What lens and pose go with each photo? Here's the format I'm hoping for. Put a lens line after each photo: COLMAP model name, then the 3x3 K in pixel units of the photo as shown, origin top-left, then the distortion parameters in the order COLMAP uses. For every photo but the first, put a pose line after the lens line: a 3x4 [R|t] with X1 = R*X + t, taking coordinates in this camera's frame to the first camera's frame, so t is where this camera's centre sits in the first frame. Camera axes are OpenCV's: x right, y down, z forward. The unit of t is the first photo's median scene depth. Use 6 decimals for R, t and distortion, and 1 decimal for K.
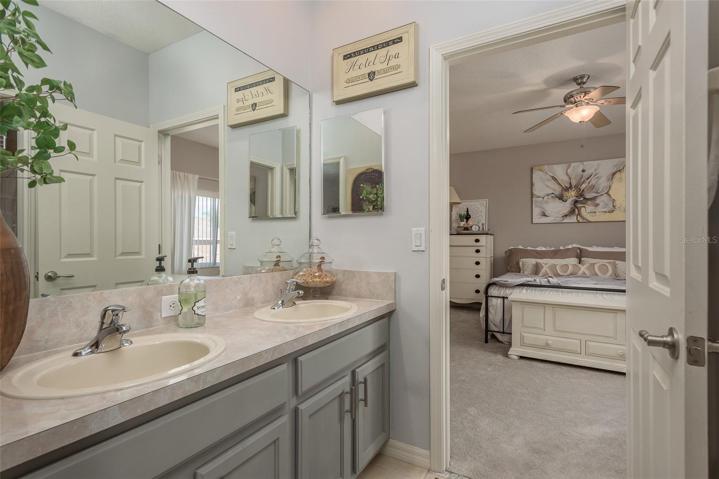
lens RADIAL K [[358.4, 0, 358.4], [0, 358.4, 243.5], [0, 0, 1]] dist [-0.003826, -0.000916]
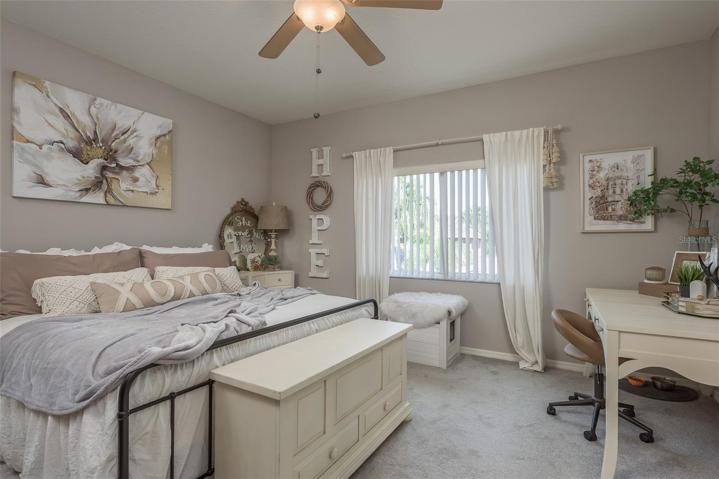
lens RADIAL K [[358.4, 0, 358.4], [0, 358.4, 243.5], [0, 0, 1]] dist [-0.003826, -0.000916]
pose [[0.006074, -0.004440, 0.999972, 0.042166], [-0.002995, 0.999986, 0.004458, -0.000311], [-0.999977, -0.003022, 0.006060, 0.592770]]
